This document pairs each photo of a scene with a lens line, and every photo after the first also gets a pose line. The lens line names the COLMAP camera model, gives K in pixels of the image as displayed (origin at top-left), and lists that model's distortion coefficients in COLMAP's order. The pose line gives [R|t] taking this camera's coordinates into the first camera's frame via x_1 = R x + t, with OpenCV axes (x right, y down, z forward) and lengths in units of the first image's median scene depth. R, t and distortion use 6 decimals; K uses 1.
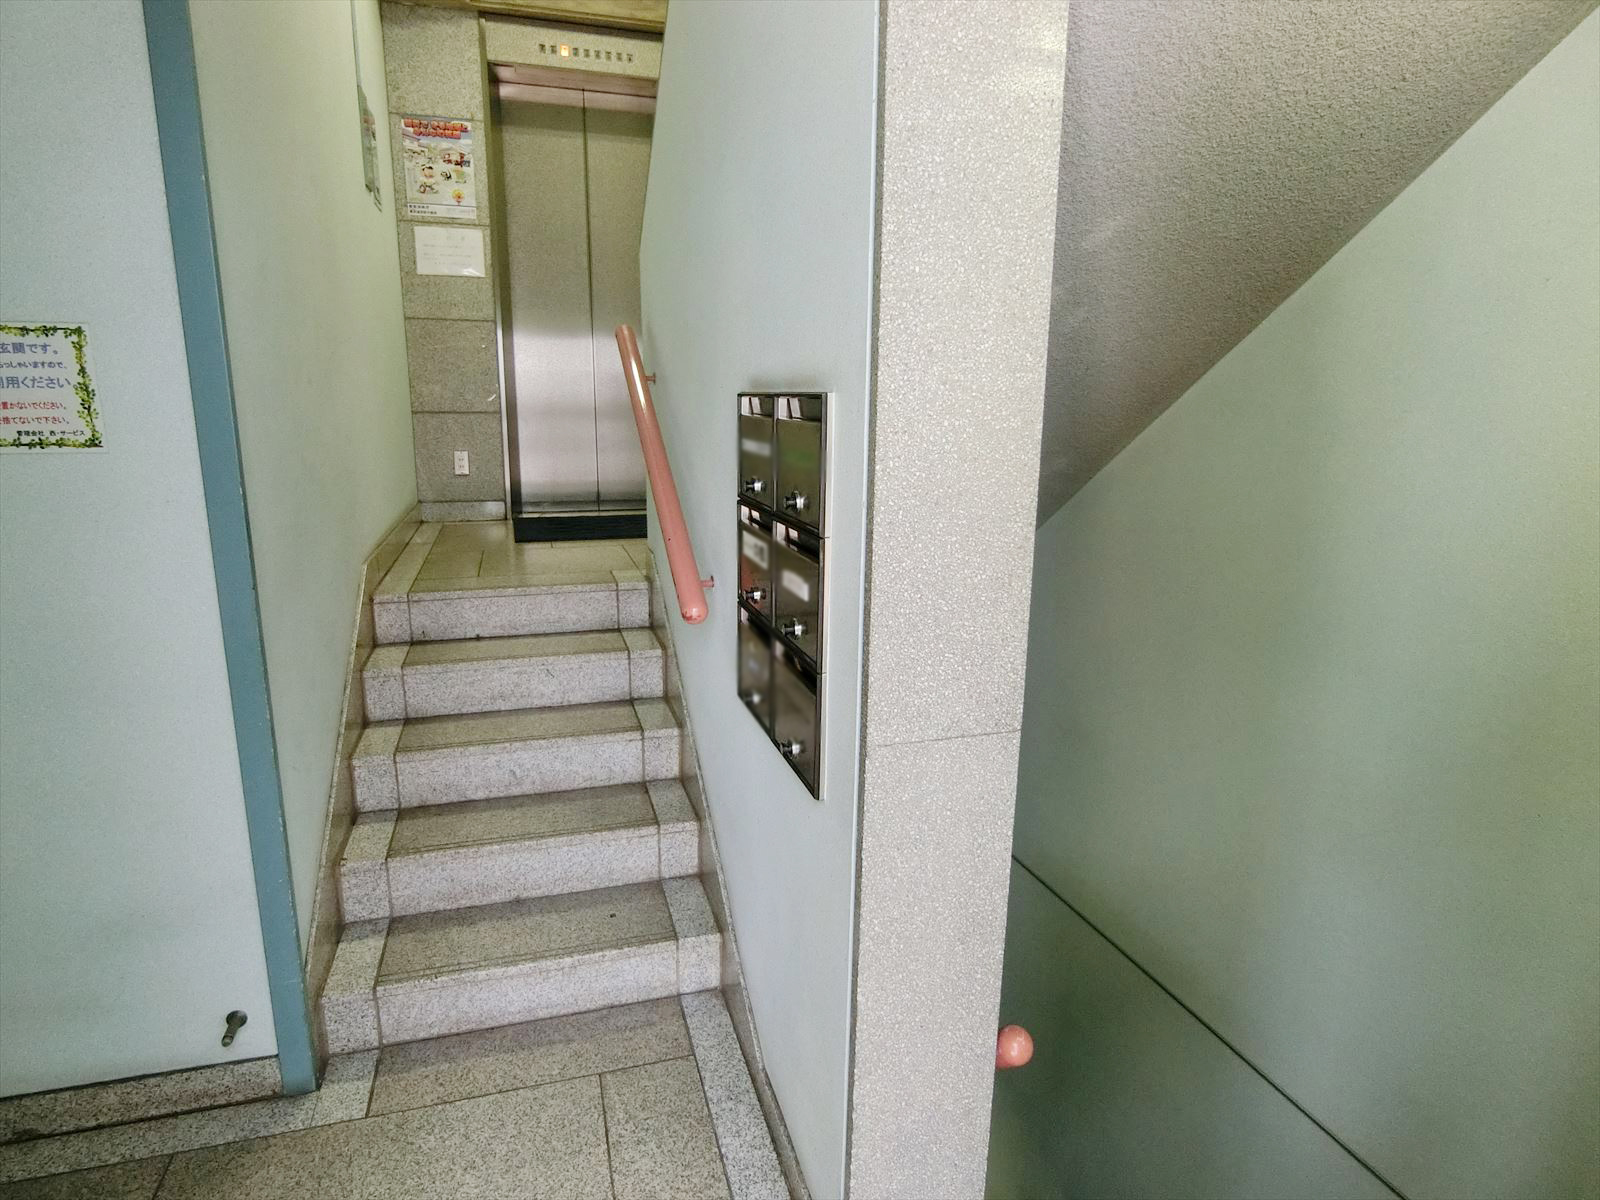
lens RADIAL K [[895.5, 0, 797.1], [0, 895.5, 600.7], [0, 0, 1]] dist [-0.013459, -0.003333]
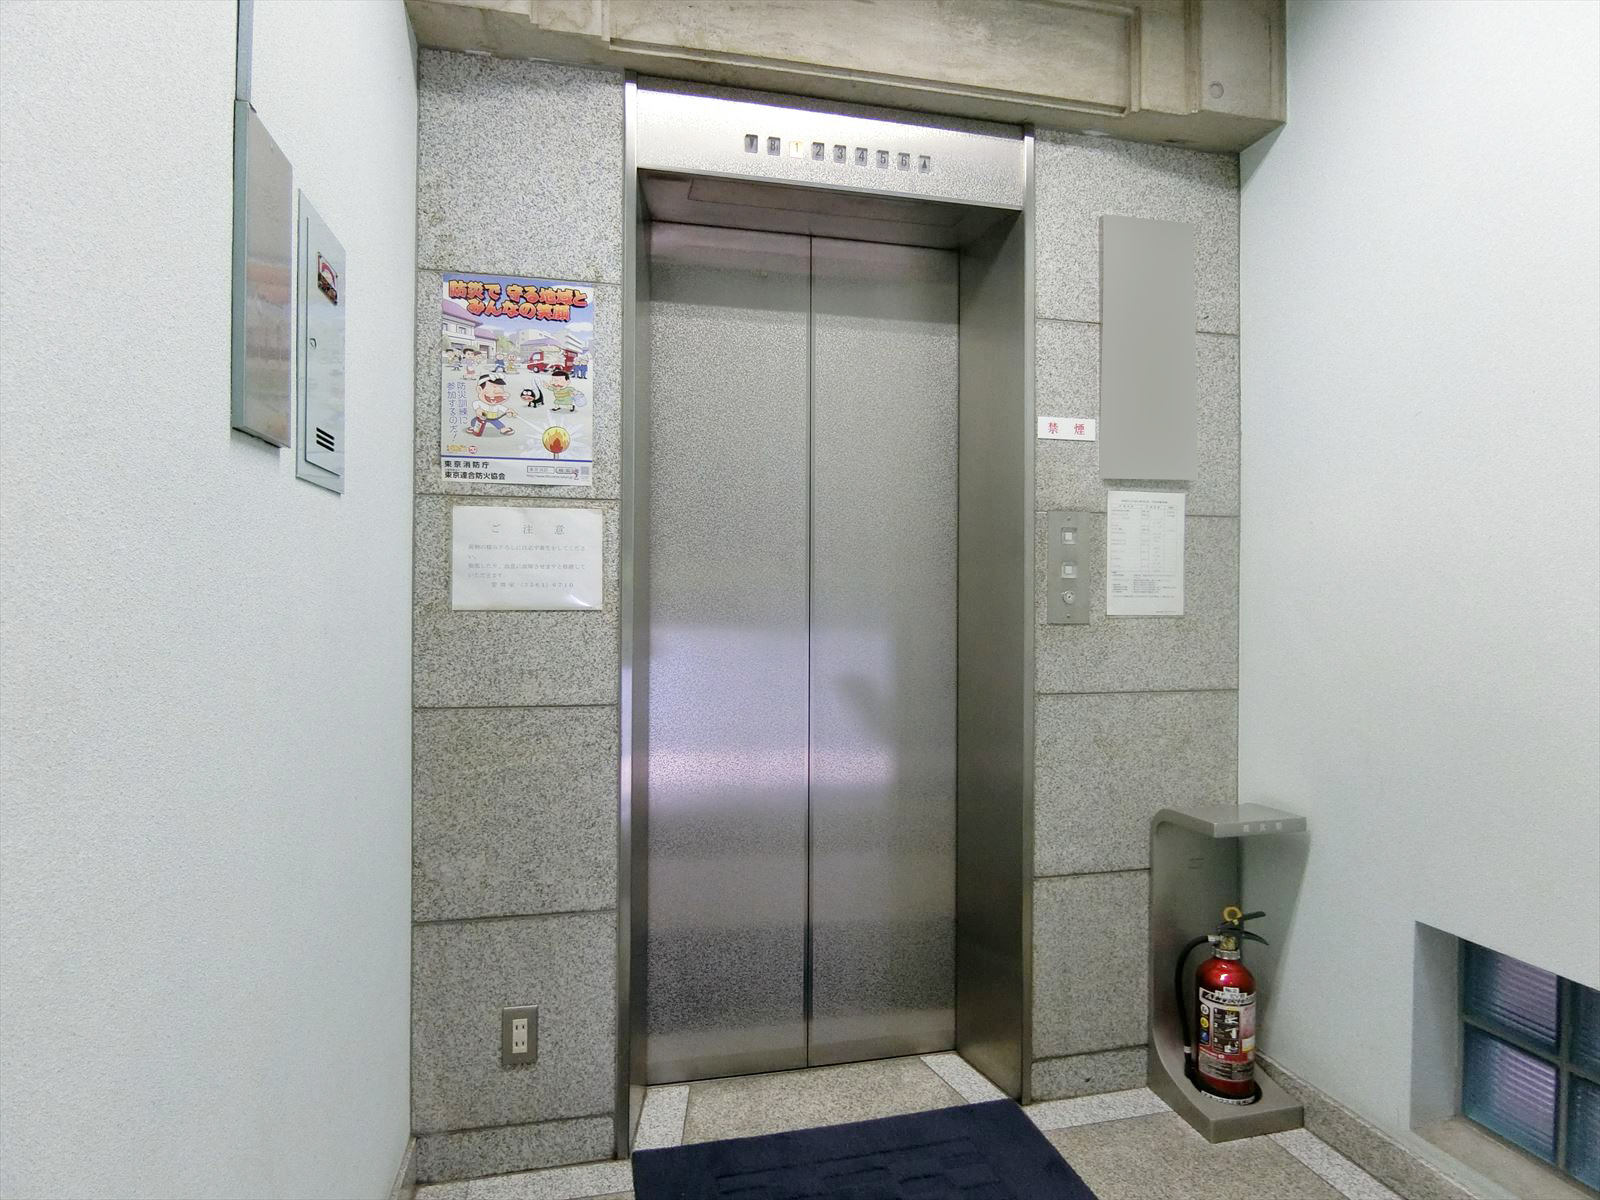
lens RADIAL K [[895.5, 0, 803.3], [0, 895.5, 598.3], [0, 0, 1]] dist [-0.013459, -0.003333]
pose [[0.997133, -0.001604, -0.075654, -0.224453], [-0.014588, 0.976946, -0.212987, -0.284977], [0.074251, 0.213480, 0.974122, 0.593921]]
